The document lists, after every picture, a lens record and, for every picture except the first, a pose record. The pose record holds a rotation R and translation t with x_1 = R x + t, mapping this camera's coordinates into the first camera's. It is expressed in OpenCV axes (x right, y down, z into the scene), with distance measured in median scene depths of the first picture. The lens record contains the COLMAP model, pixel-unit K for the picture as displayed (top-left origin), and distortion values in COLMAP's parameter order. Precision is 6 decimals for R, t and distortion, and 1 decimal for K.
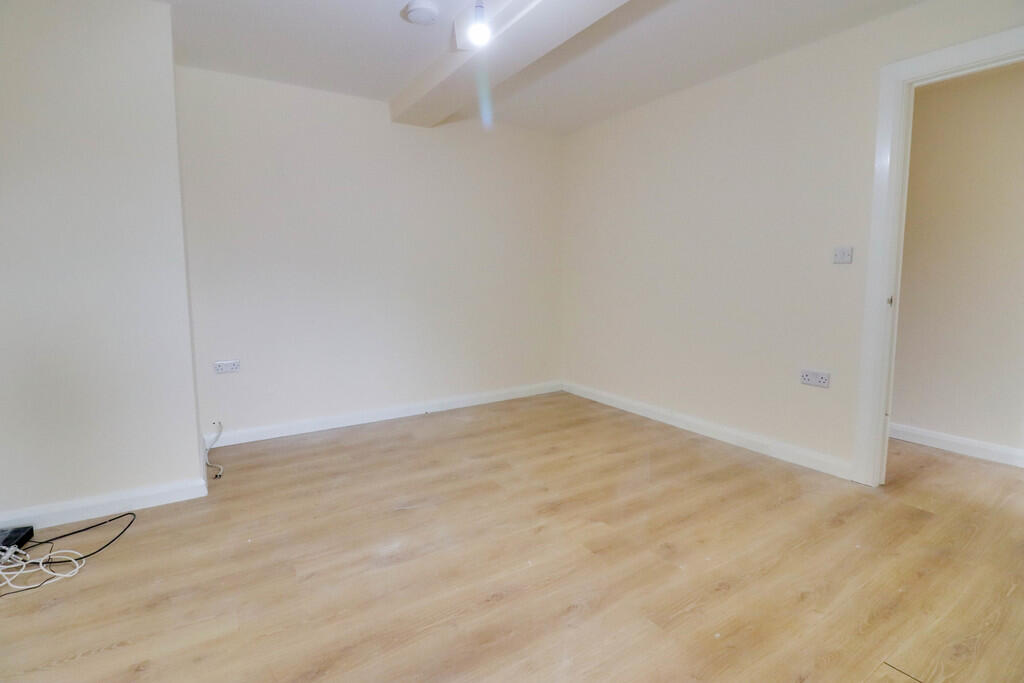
lens RADIAL K [[487.8, 0, 511.6], [0, 487.8, 324.8], [0, 0, 1]] dist [0.004239, -0.014677]
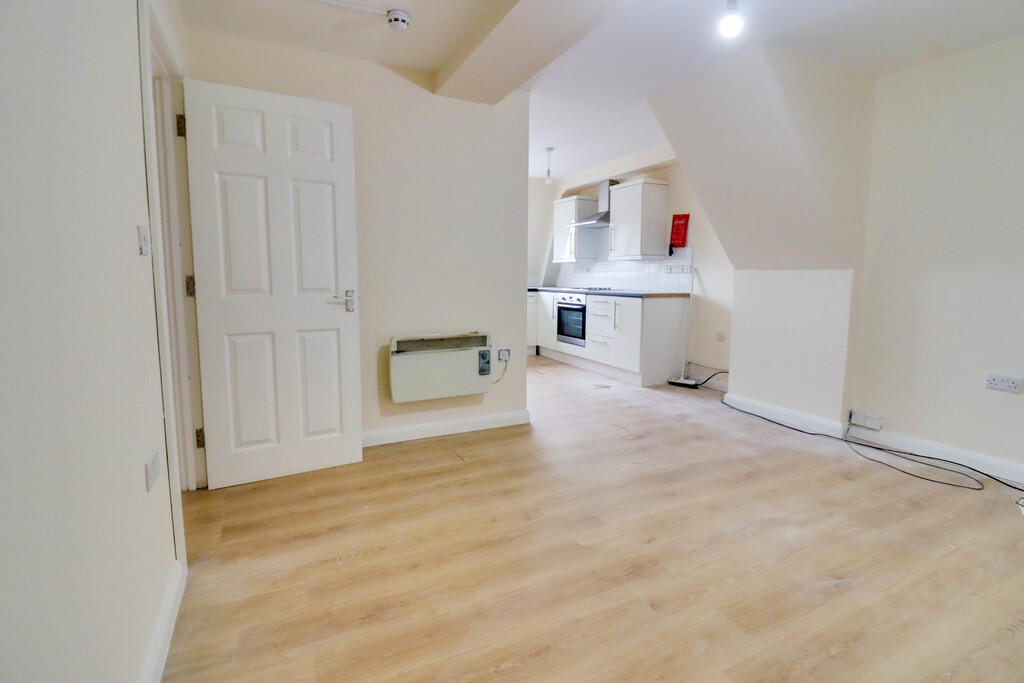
lens RADIAL K [[487.8, 0, 511.6], [0, 487.8, 324.8], [0, 0, 1]] dist [0.004239, -0.014677]
pose [[-0.994109, -0.009224, 0.107989, 0.213071], [0.013176, 0.978696, 0.204890, -0.179551], [-0.107579, 0.205106, -0.972810, 1.752800]]
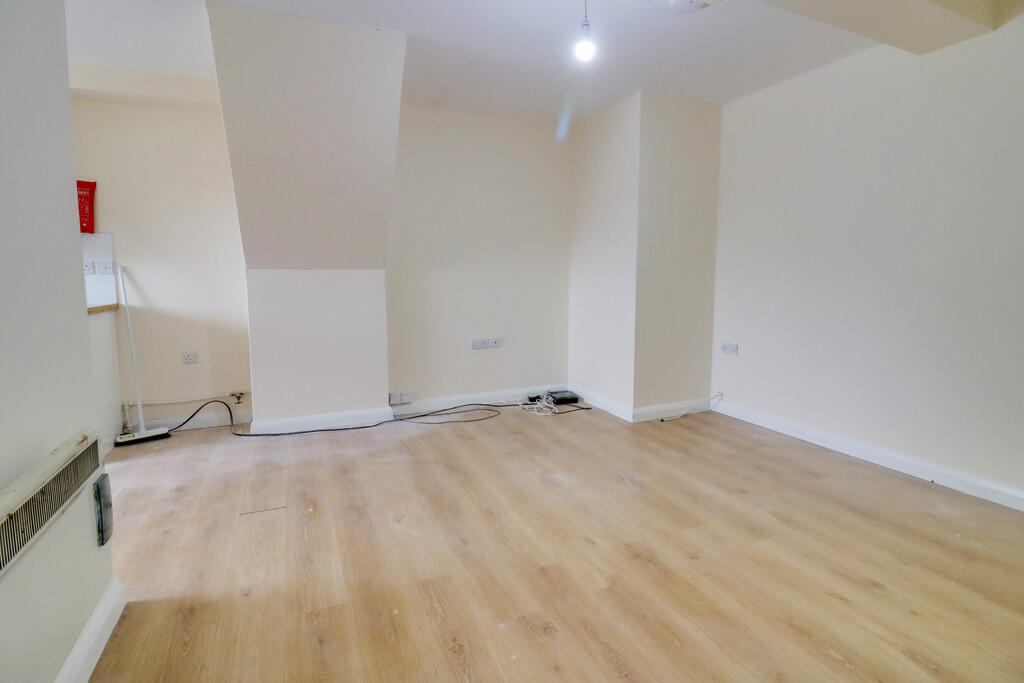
lens RADIAL K [[487.8, 0, 511.6], [0, 487.8, 324.8], [0, 0, 1]] dist [0.004239, -0.014677]
pose [[-0.144216, 0.108576, -0.983572, 0.904769], [-0.097738, 0.987539, 0.123345, -0.091581], [0.984707, 0.113921, -0.131807, 0.871445]]
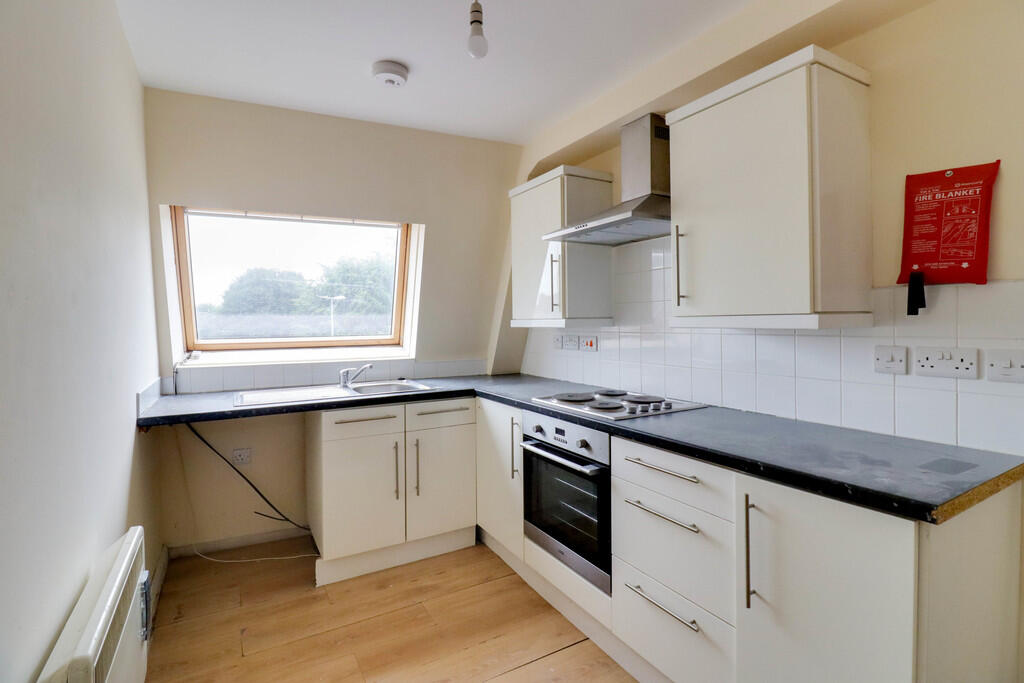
lens RADIAL K [[488.9, 0, 512.5], [0, 488.9, 324.8], [0, 0, 1]] dist [0.000366, -0.011986]
pose [[-0.999006, 0.017362, 0.041054, 0.228774], [0.021723, 0.993882, 0.108292, -0.088298], [-0.038923, 0.109076, -0.993271, 0.085949]]
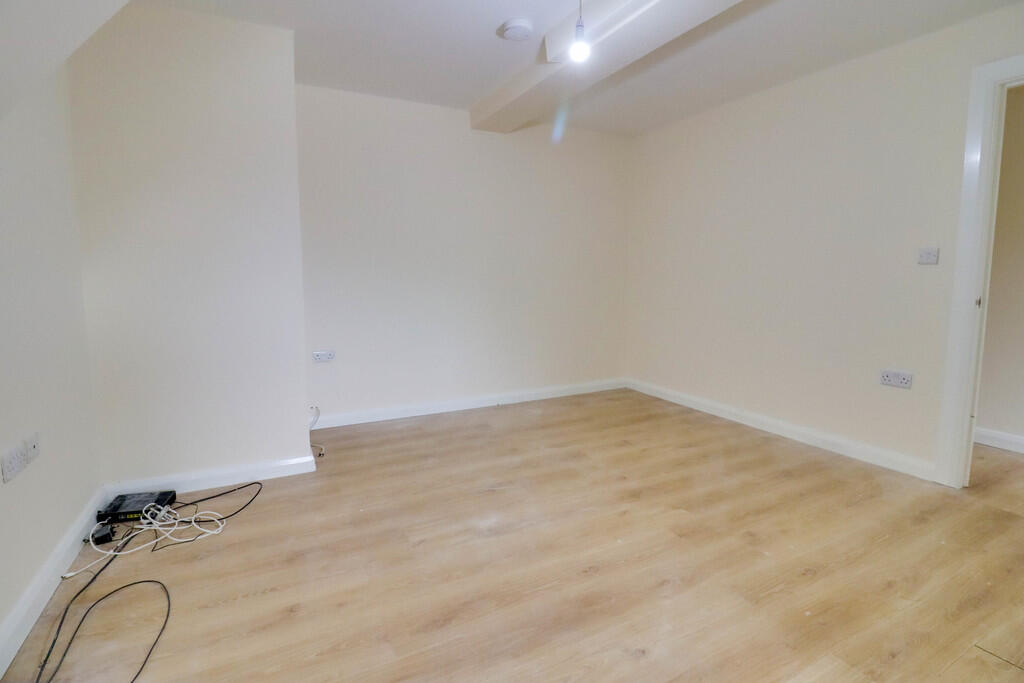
lens RADIAL K [[488.9, 0, 512.5], [0, 488.9, 324.8], [0, 0, 1]] dist [0.000366, -0.011986]
pose [[0.995925, 0.014062, -0.089082, -0.089481], [-0.013857, 0.999900, 0.002923, 0.007921], [0.089114, -0.001676, 0.996020, -0.077442]]
